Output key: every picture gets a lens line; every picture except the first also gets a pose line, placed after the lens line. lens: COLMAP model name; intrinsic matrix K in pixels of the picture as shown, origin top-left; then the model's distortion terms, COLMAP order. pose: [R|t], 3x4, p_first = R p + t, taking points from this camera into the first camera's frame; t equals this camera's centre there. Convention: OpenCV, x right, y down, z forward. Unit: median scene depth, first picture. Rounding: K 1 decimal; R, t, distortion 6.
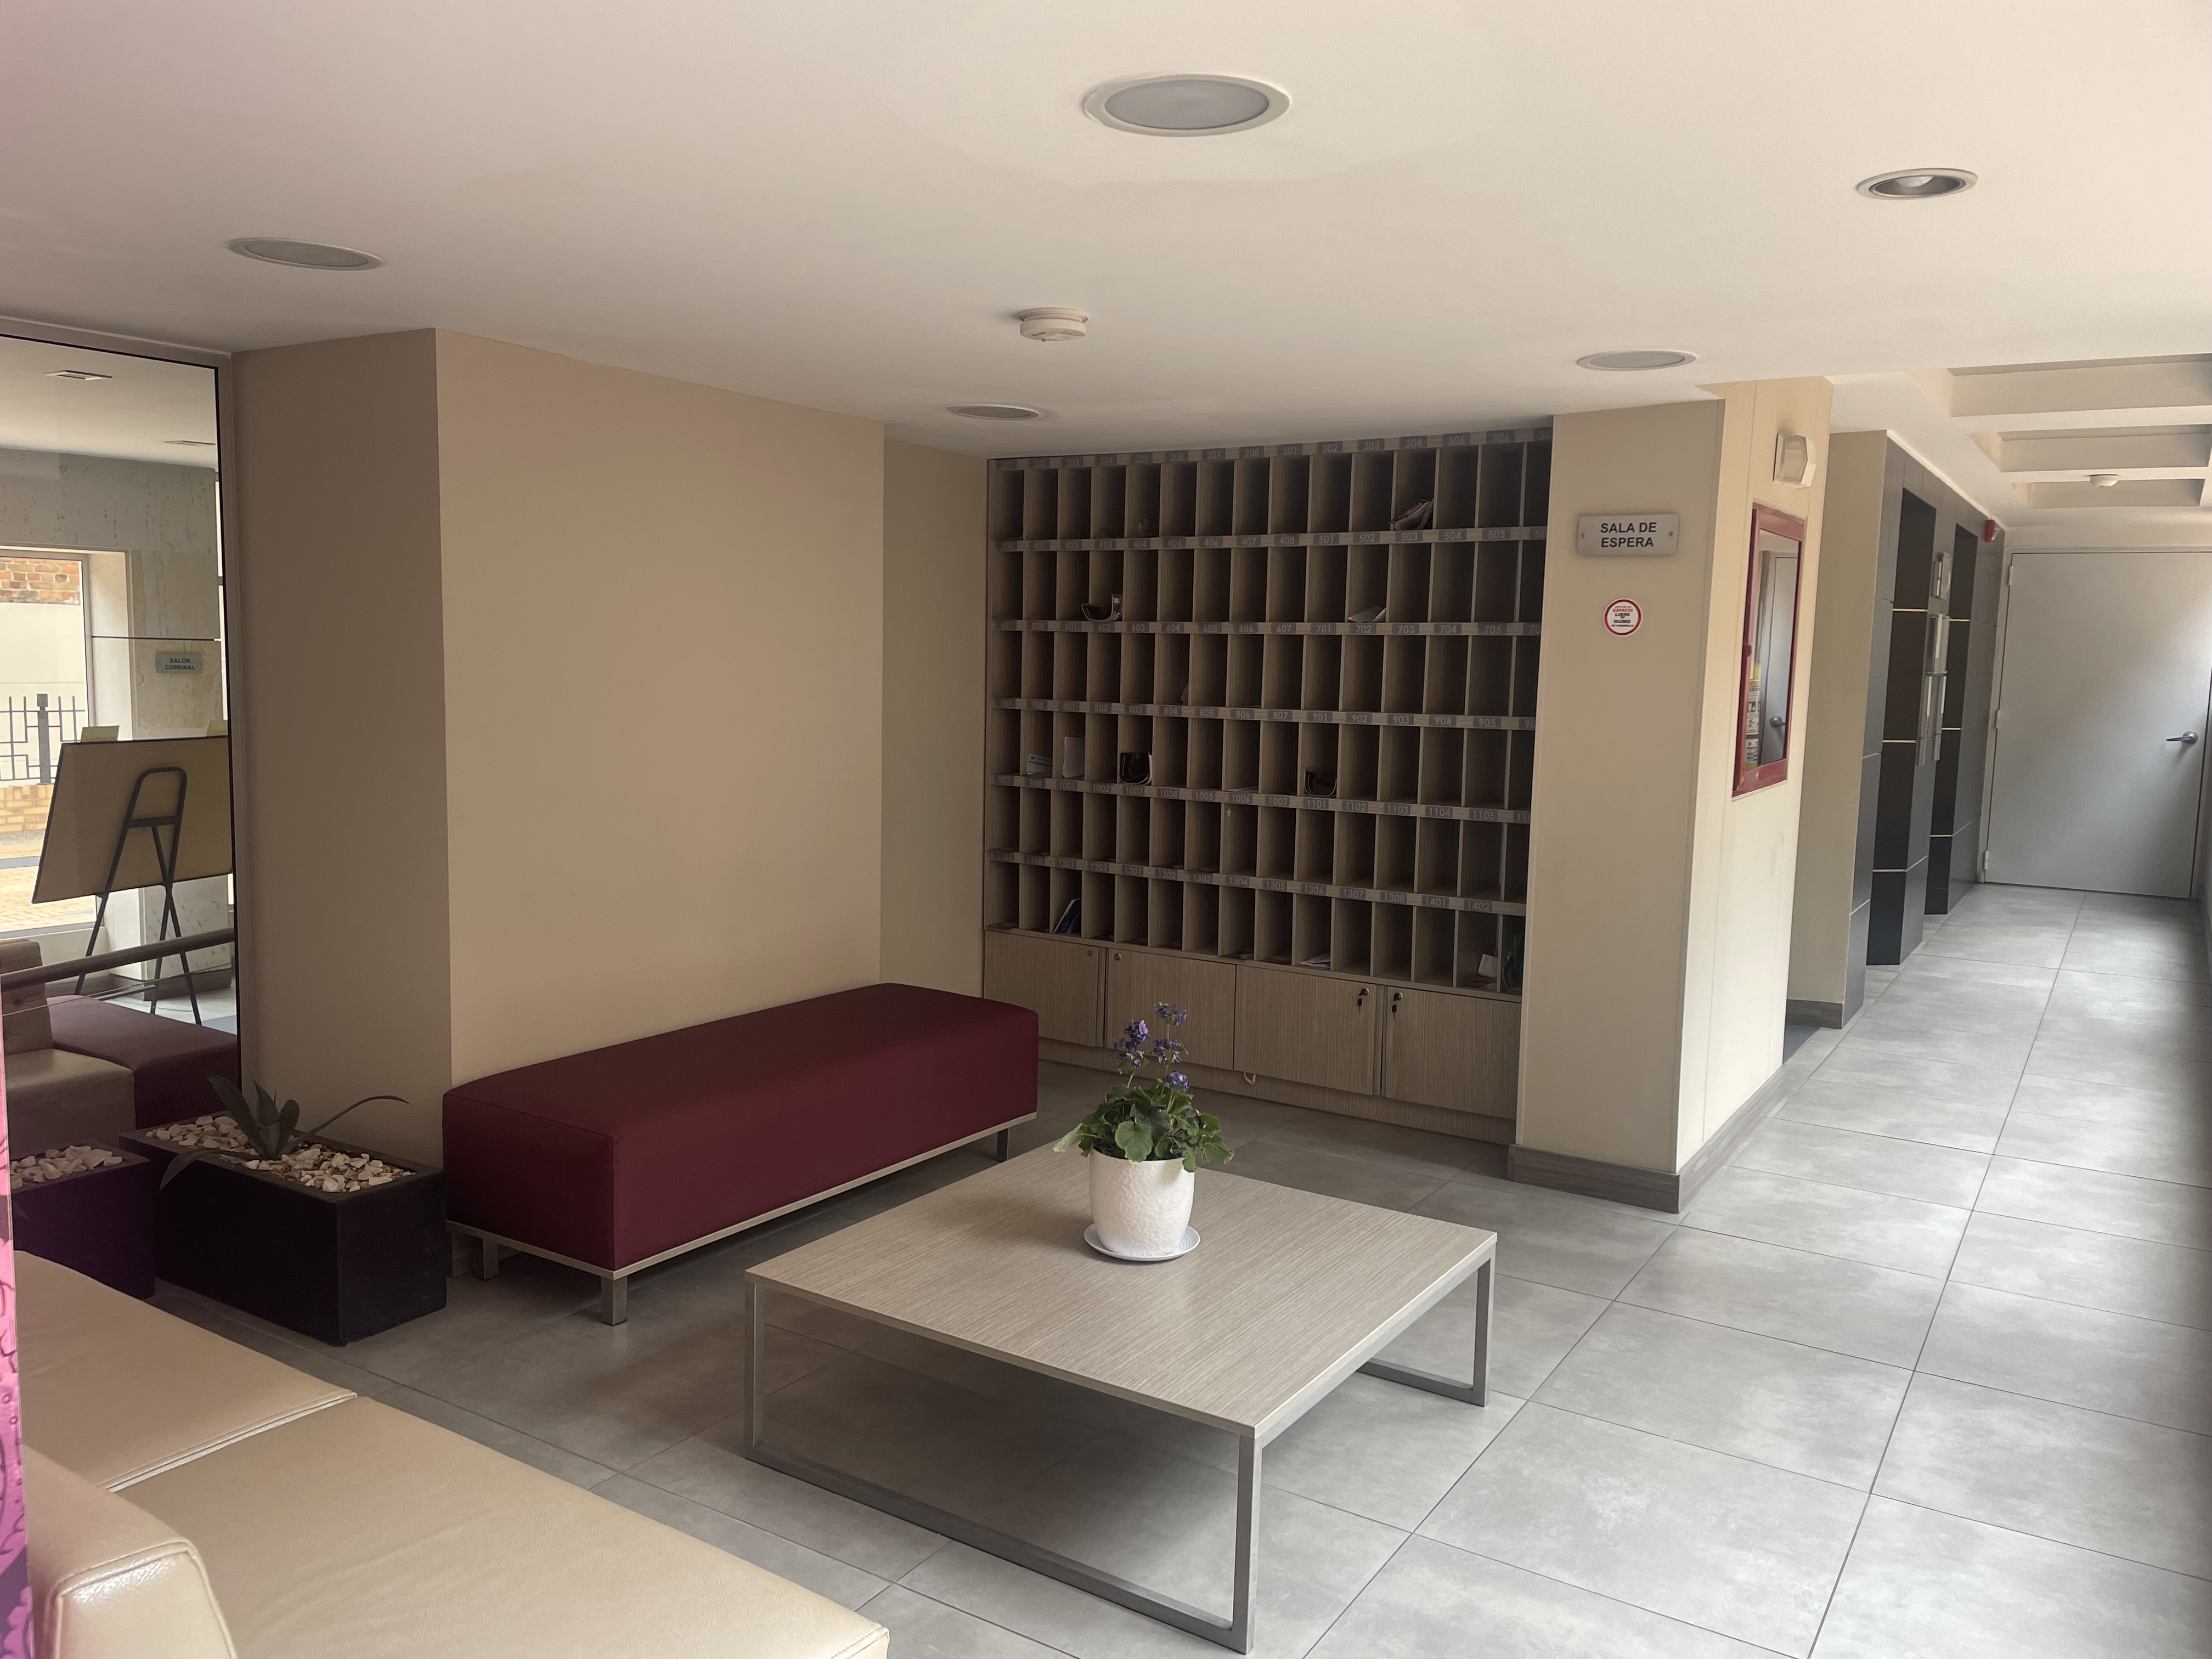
lens RADIAL K [[1657.3, 0, 1107.2], [0, 1657.3, 825.1], [0, 0, 1]] dist [0.092742, -0.110878]
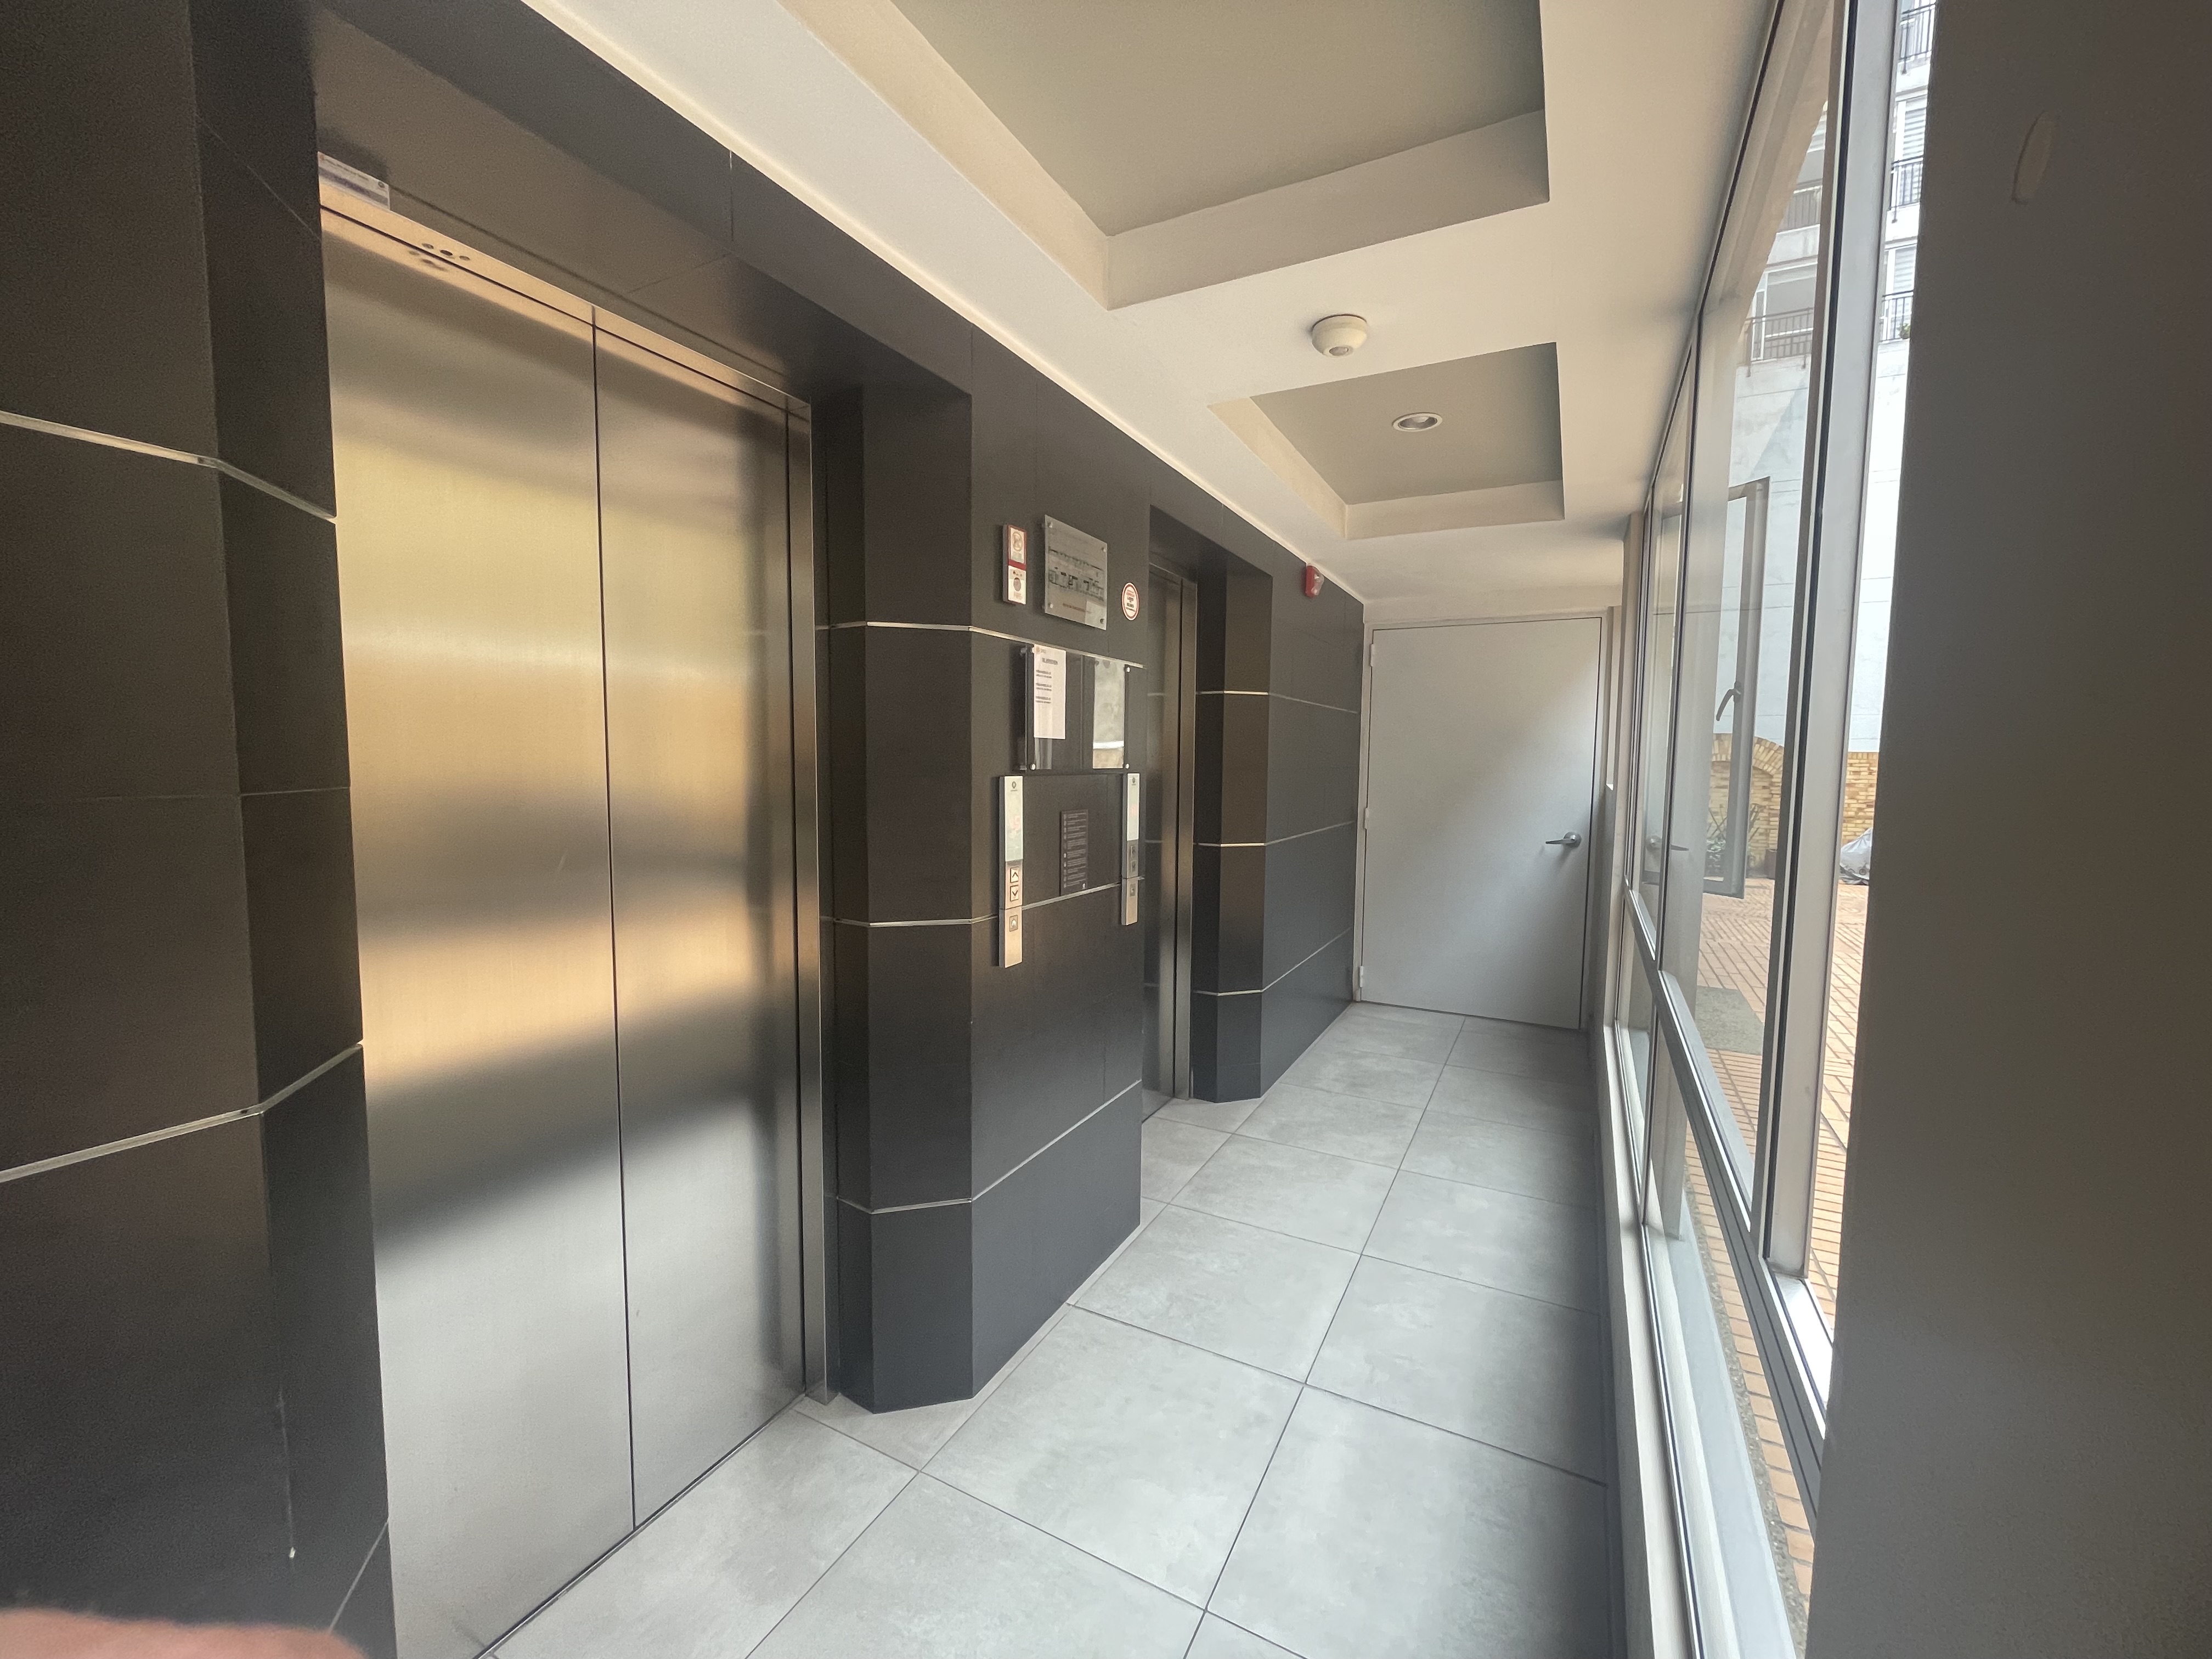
lens RADIAL K [[900.2, 0, 1106.0], [0, 900.2, 829.5], [0, 0, 1]] dist [-0.000026, -0.000003]
pose [[0.997018, -0.019669, 0.074626, 0.373368], [0.021491, 0.999488, -0.023684, -0.051032], [-0.074122, 0.025217, 0.996930, 0.565768]]
